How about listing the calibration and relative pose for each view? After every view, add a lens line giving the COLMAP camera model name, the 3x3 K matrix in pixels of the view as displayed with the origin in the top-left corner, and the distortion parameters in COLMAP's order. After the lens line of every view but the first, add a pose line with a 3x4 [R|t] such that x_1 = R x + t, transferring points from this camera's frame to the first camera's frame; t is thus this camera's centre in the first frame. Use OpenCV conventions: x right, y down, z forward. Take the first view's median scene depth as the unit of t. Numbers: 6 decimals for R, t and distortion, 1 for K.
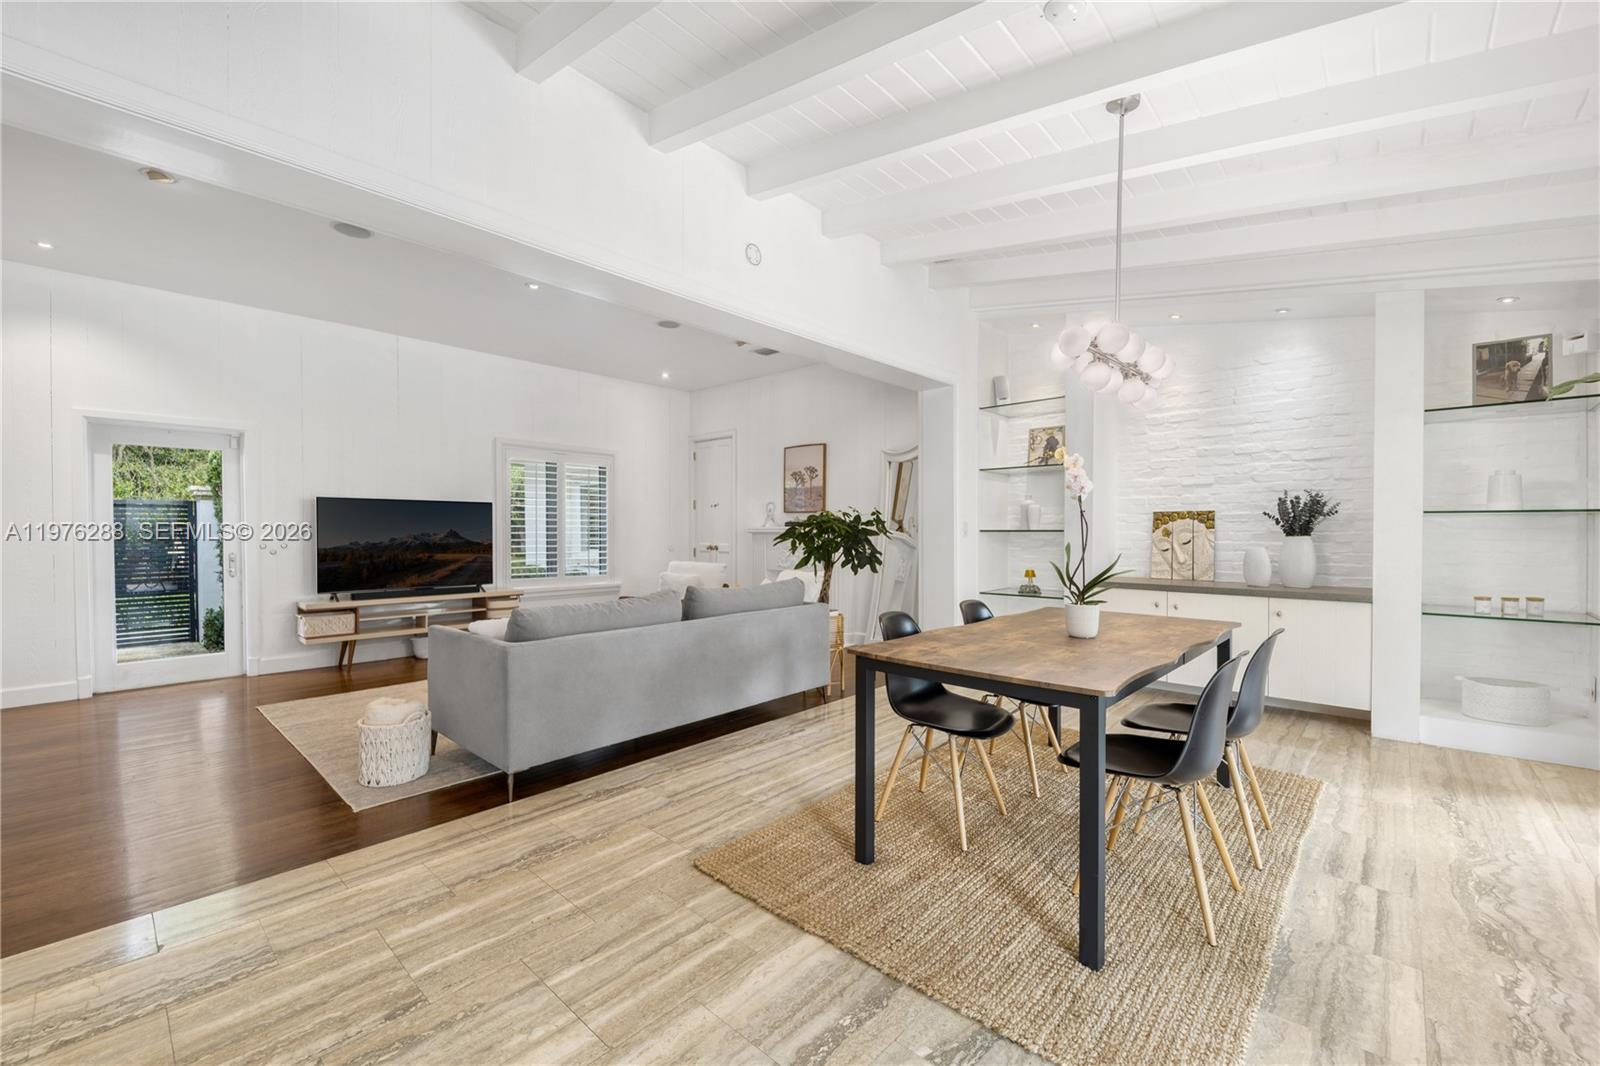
lens RADIAL K [[642.5, 0, 796.7], [0, 642.5, 538.5], [0, 0, 1]] dist [0.024461, -0.015986]
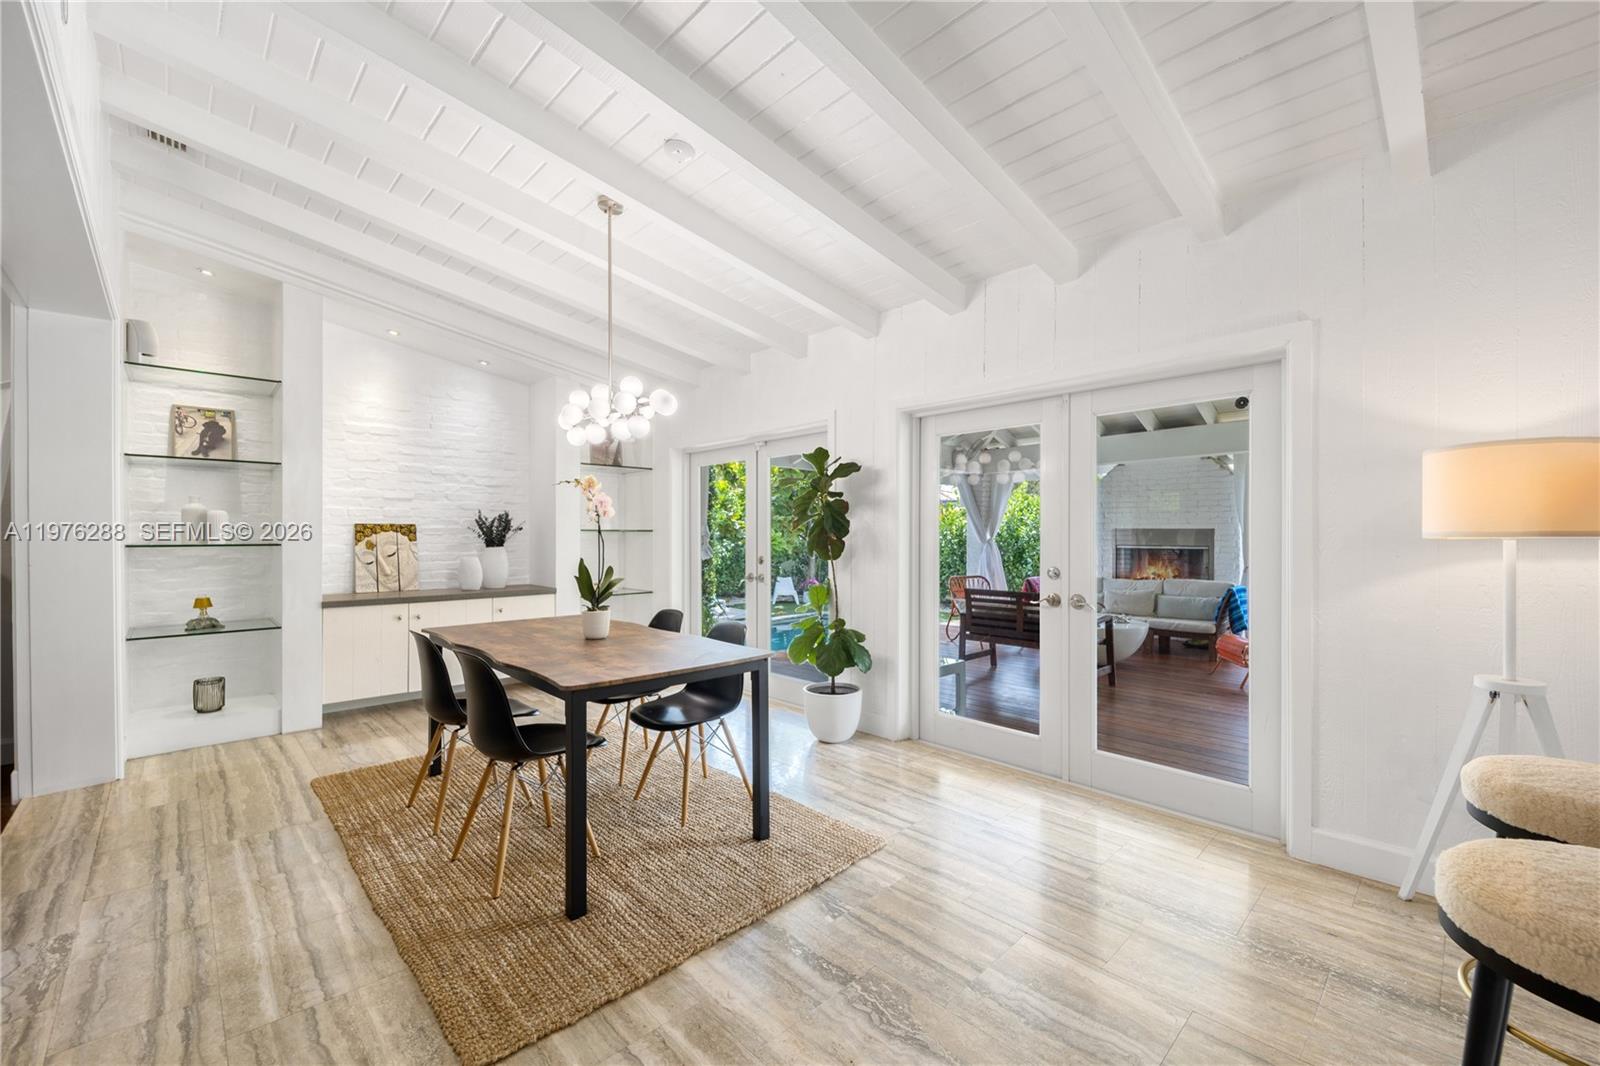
lens RADIAL K [[642.5, 0, 796.7], [0, 642.5, 538.5], [0, 0, 1]] dist [0.024461, -0.015986]
pose [[0.060241, -0.004067, 0.998176, -0.398134], [0.012898, 0.999911, 0.003296, -0.015263], [-0.998101, 0.012676, 0.060288, 0.317607]]
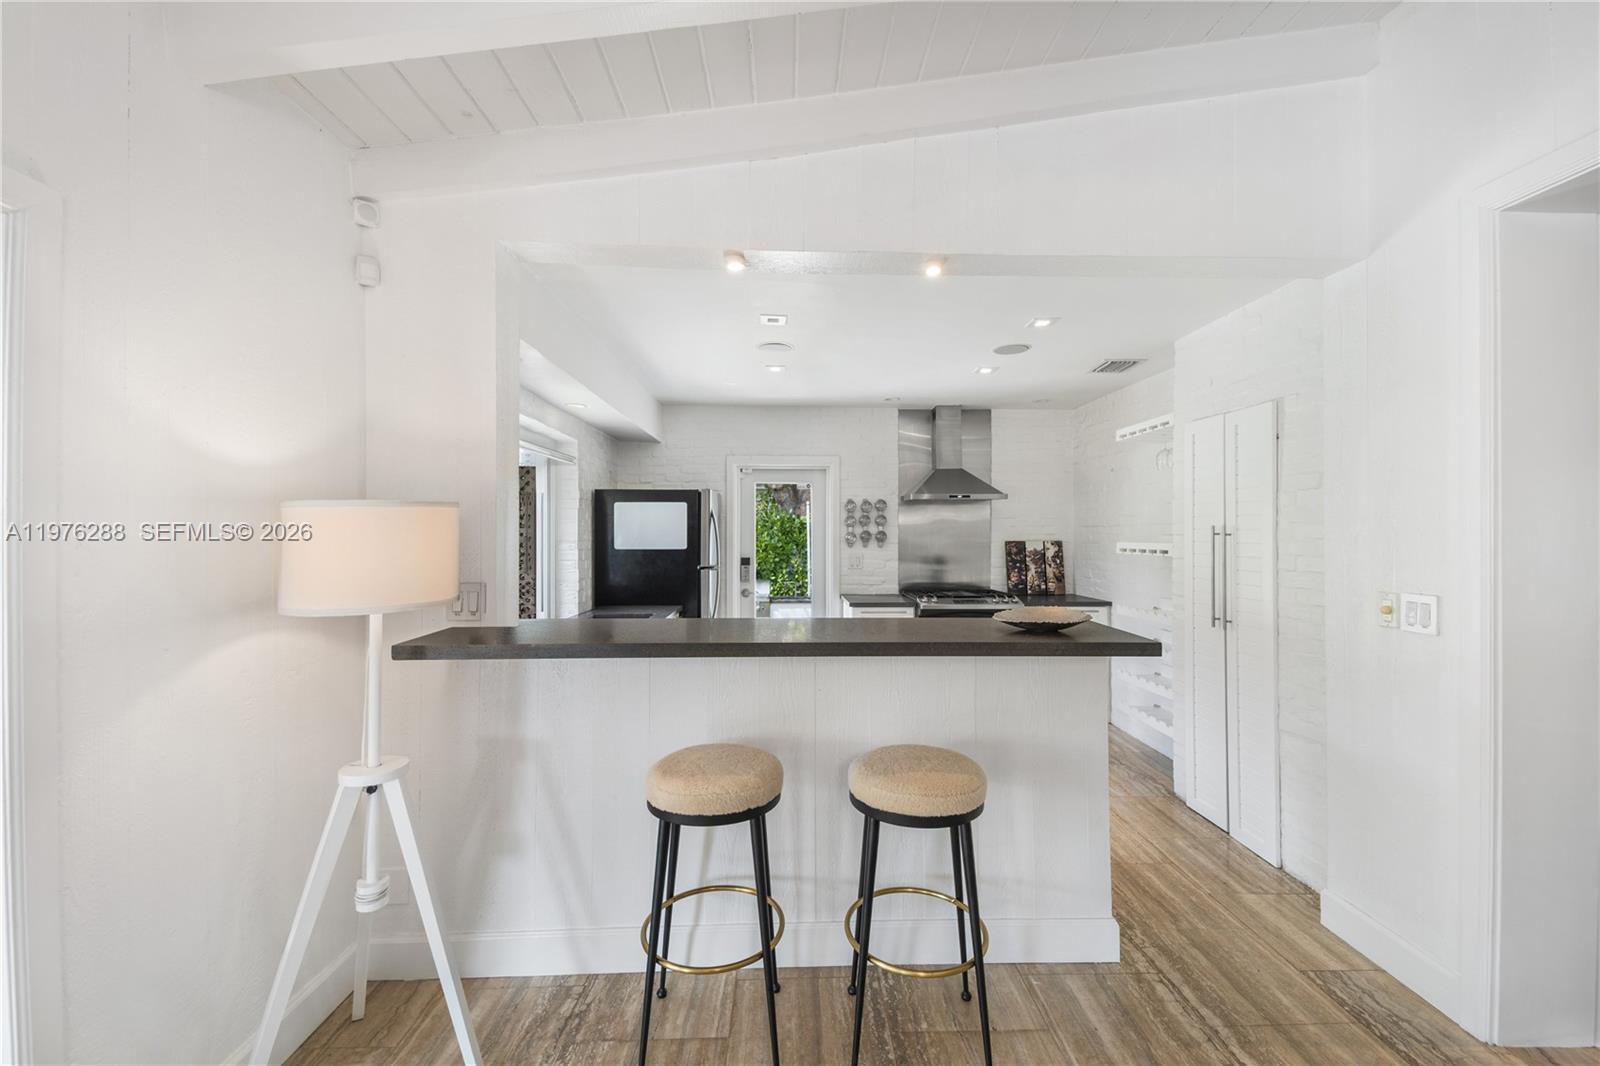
lens RADIAL K [[634.2, 0, 800.0], [0, 634.2, 533.0], [0, 0, 1]] dist [0.022472, -0.005217]
pose [[-0.721238, 0.000282, -0.692687, 0.126092], [-0.009000, 0.999912, 0.009778, -0.057198], [0.692629, 0.013286, -0.721172, 0.319621]]
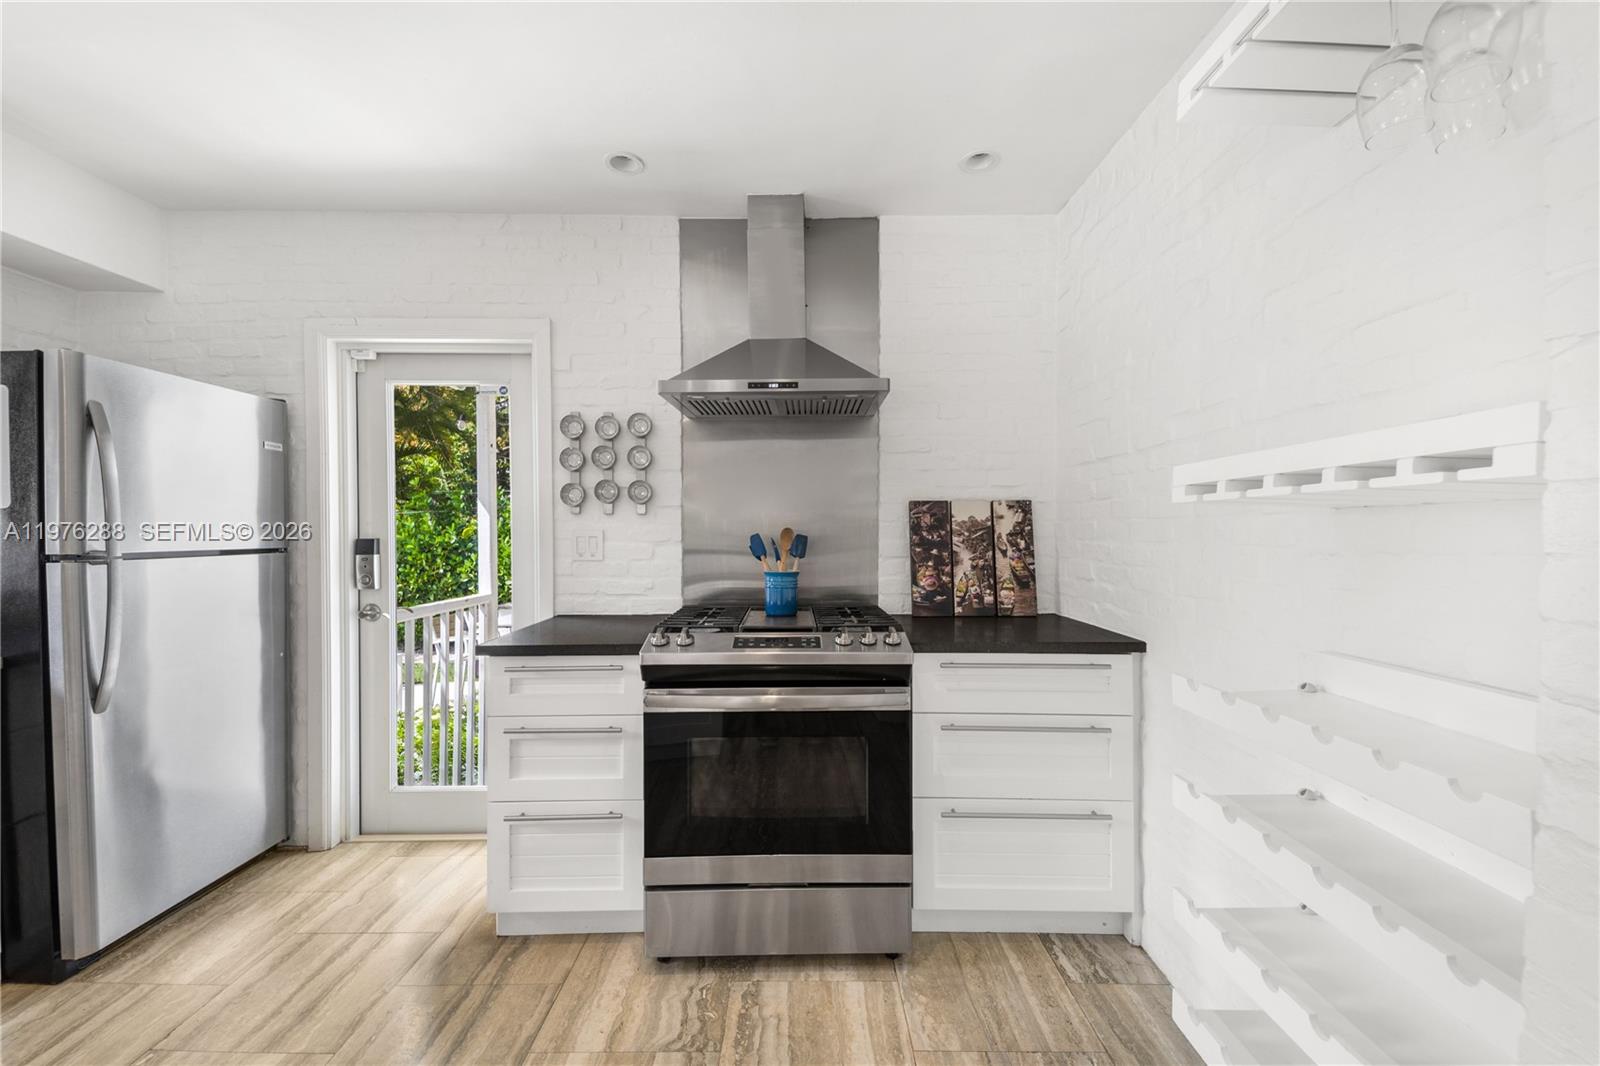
lens RADIAL K [[626.2, 0, 797.4], [0, 626.2, 537.9], [0, 0, 1]] dist [0.053341, -0.025601]
pose [[-0.738282, 0.010822, -0.674405, -0.523785], [-0.005668, 0.999736, 0.022247, -0.013981], [0.674468, 0.020247, -0.738027, 0.072070]]
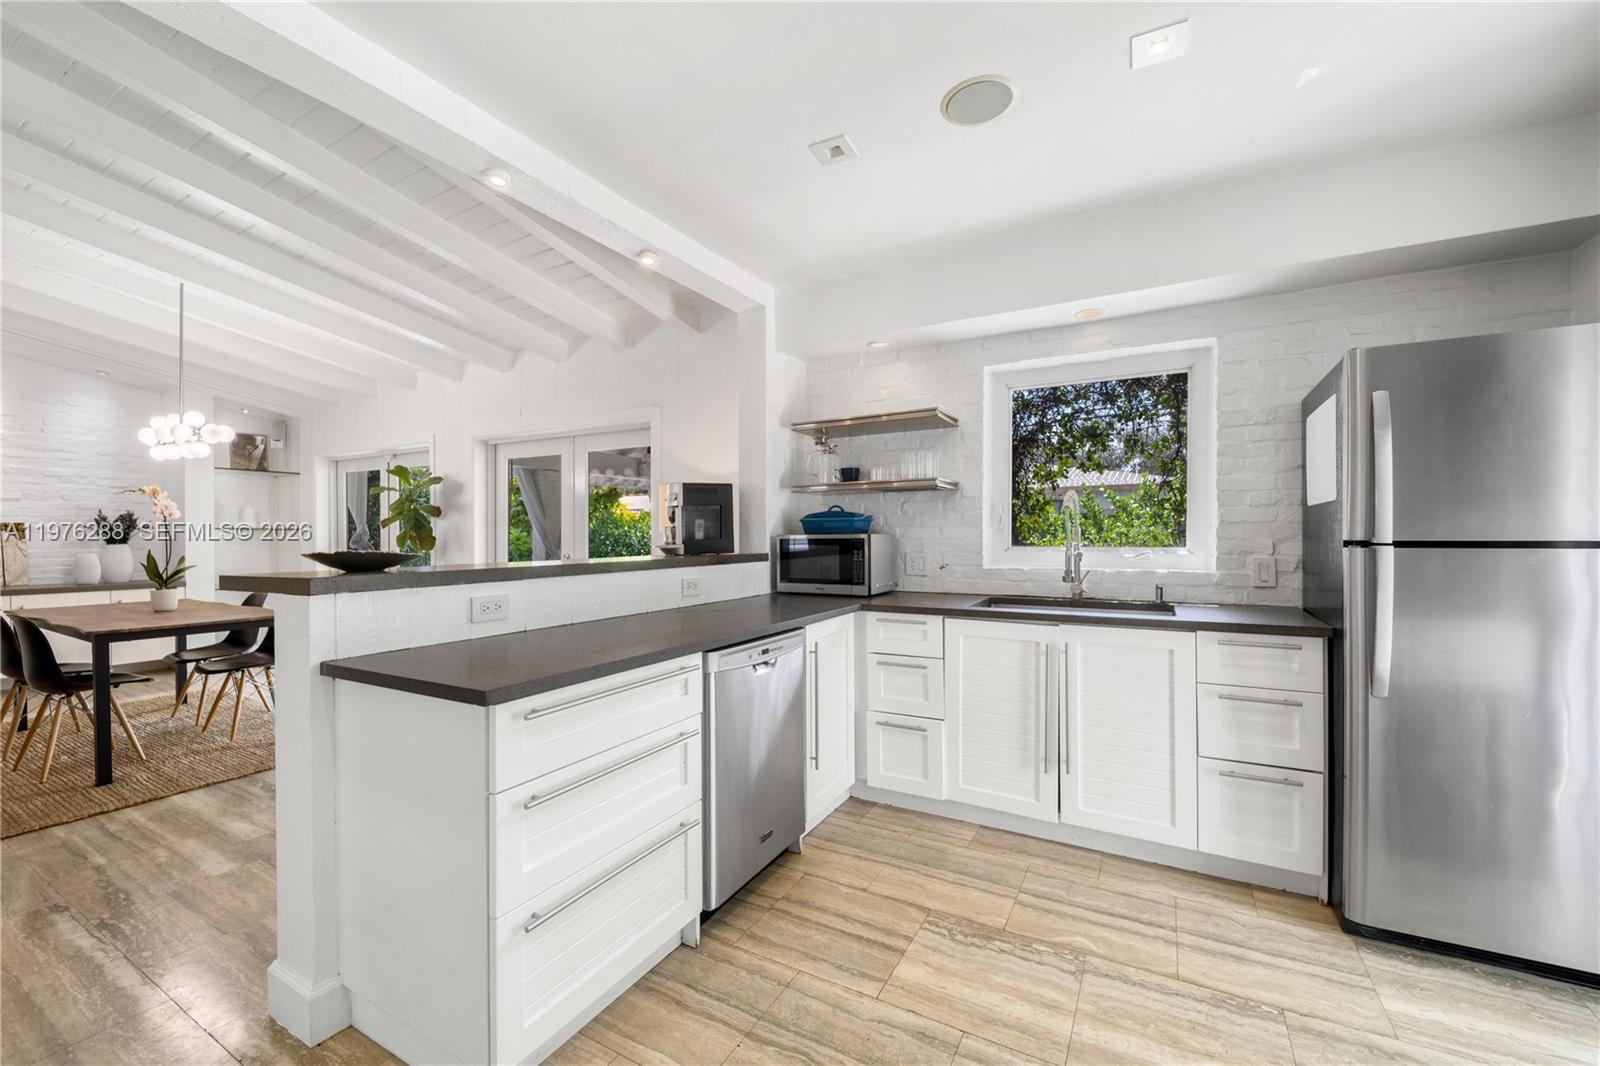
lens RADIAL K [[642.5, 0, 796.7], [0, 642.5, 538.5], [0, 0, 1]] dist [0.024461, -0.015986]
pose [[-0.226862, -0.003162, 0.973922, -0.783708], [0.015615, 0.999854, 0.006883, -0.002572], [-0.973802, 0.016769, -0.226780, -0.061347]]
